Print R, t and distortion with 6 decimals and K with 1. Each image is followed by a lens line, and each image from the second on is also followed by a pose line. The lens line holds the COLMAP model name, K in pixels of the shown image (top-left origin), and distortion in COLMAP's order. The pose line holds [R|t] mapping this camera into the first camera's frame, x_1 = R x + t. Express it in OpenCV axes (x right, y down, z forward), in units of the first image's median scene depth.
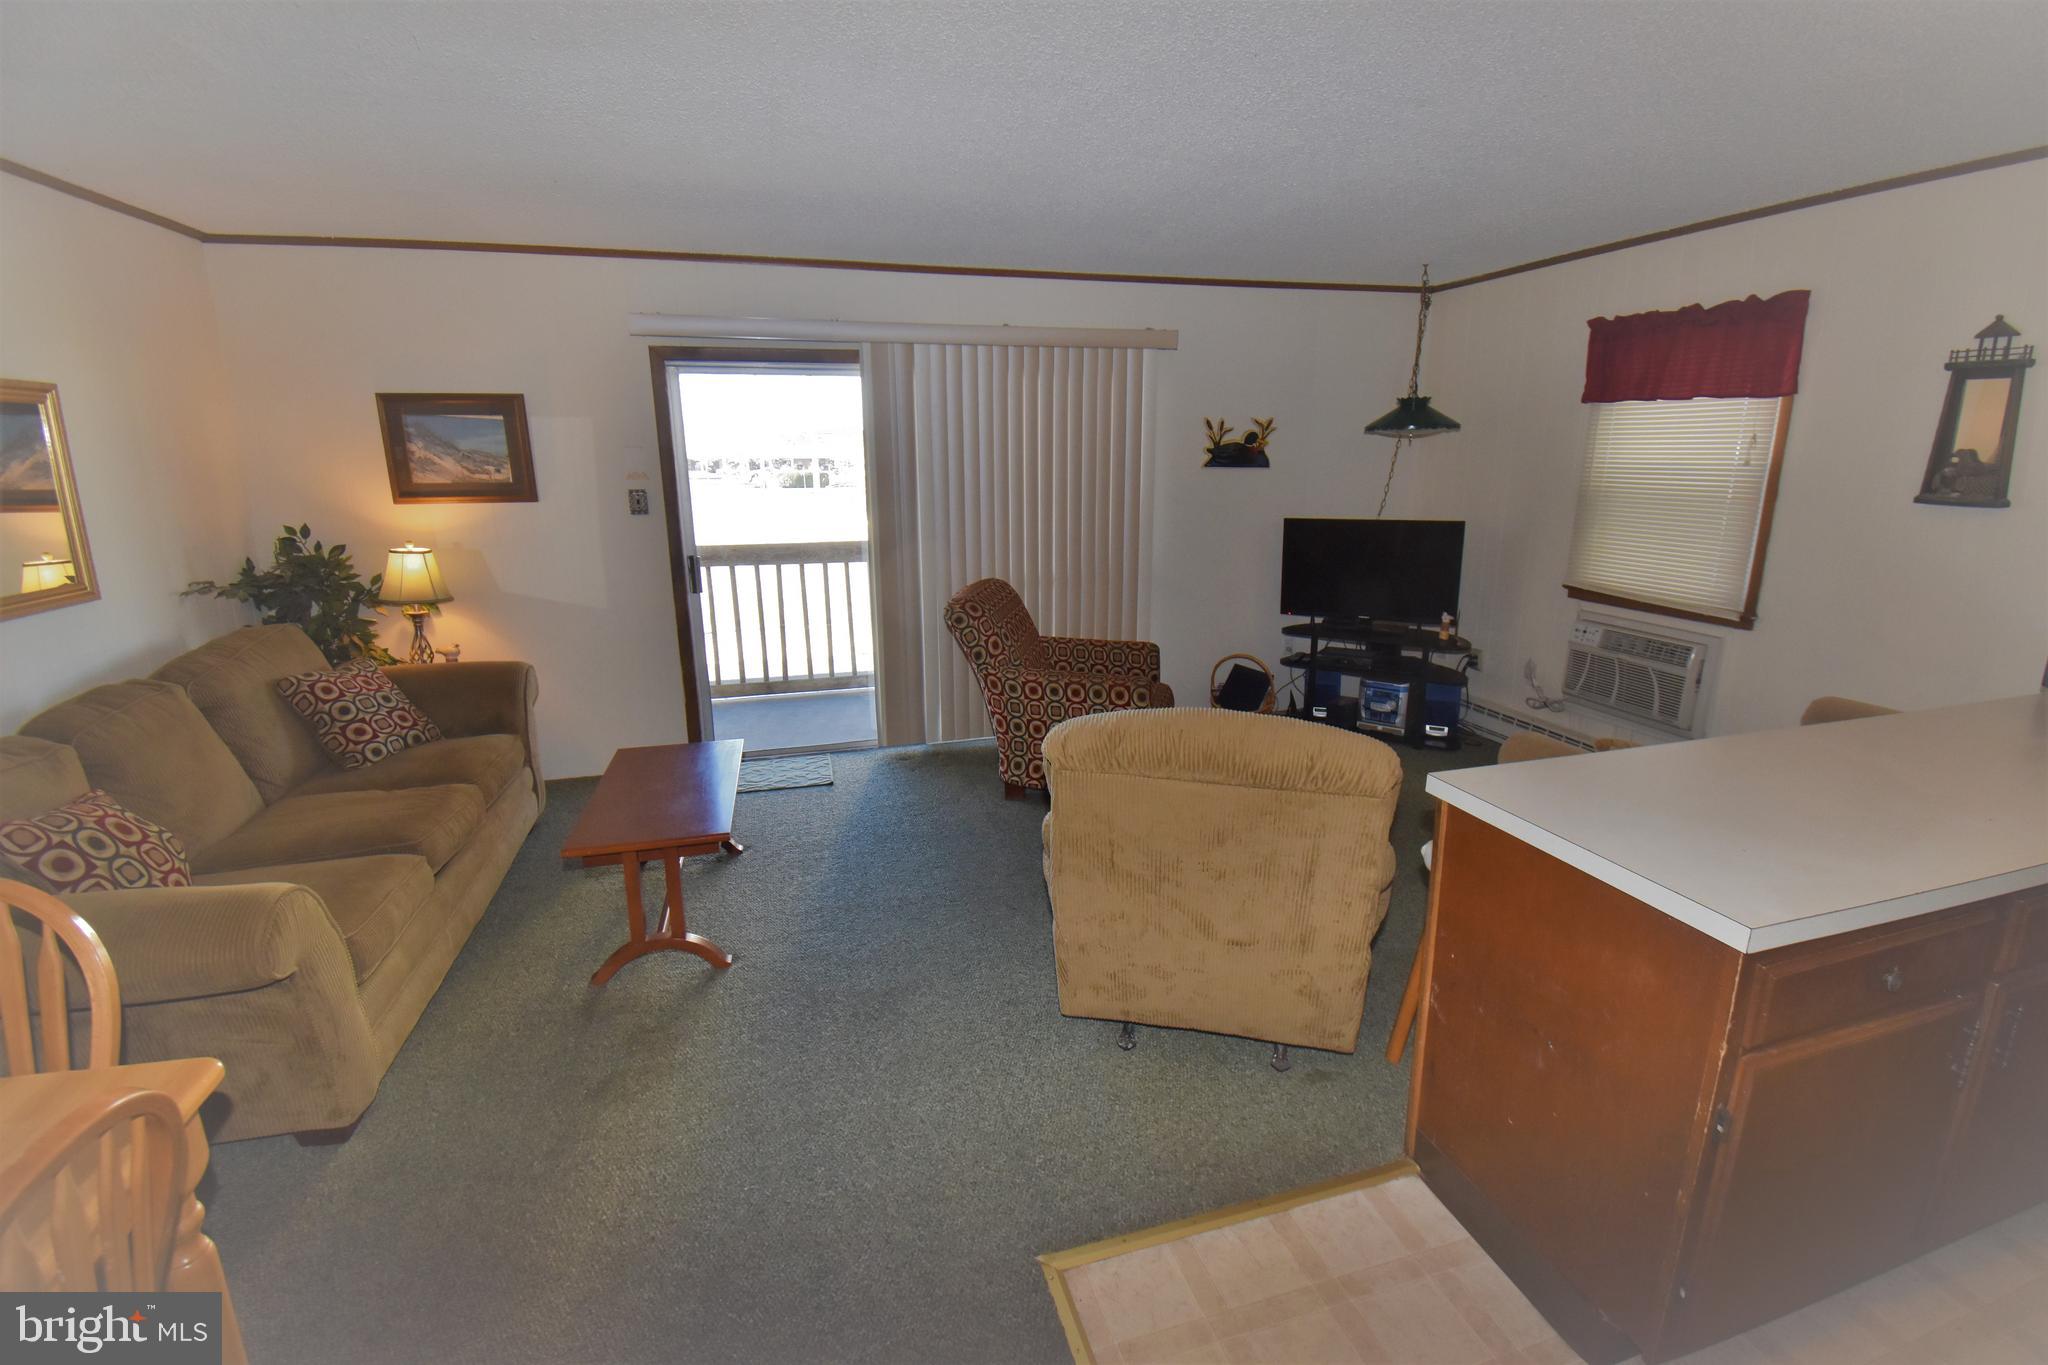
lens RADIAL K [[902.8, 0, 1030.0], [0, 902.8, 669.0], [0, 0, 1]] dist [0.027200, -0.029773]
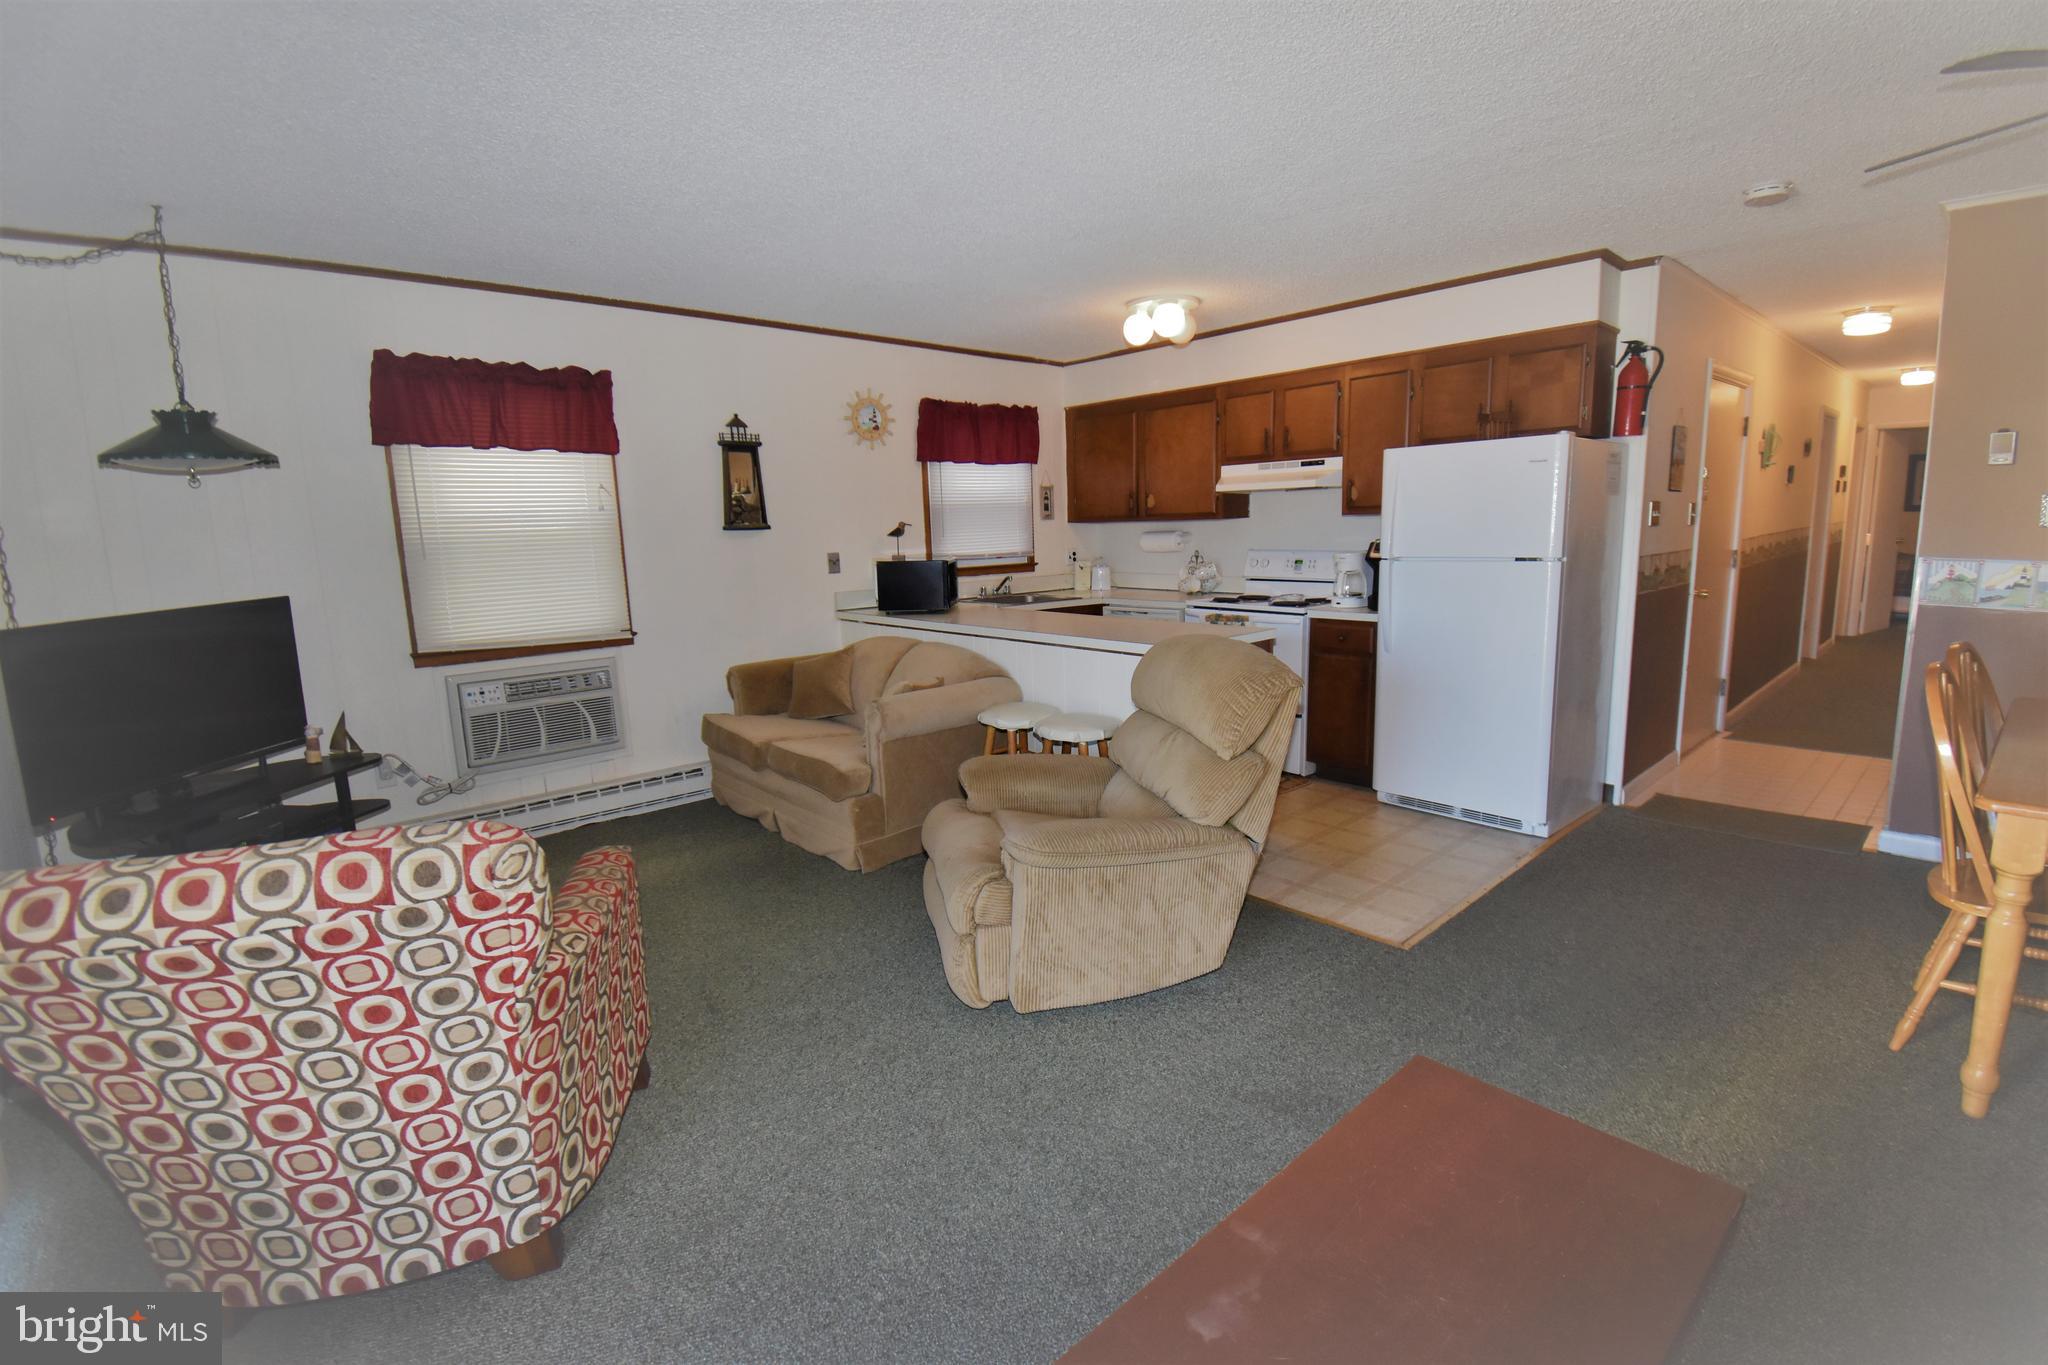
lens RADIAL K [[902.8, 0, 1030.0], [0, 902.8, 669.0], [0, 0, 1]] dist [0.027200, -0.029773]
pose [[-0.455164, -0.131152, 0.880696, -0.459944], [0.234491, 0.936522, 0.260655, -0.175104], [-0.858976, 0.325156, -0.395517, 0.888461]]
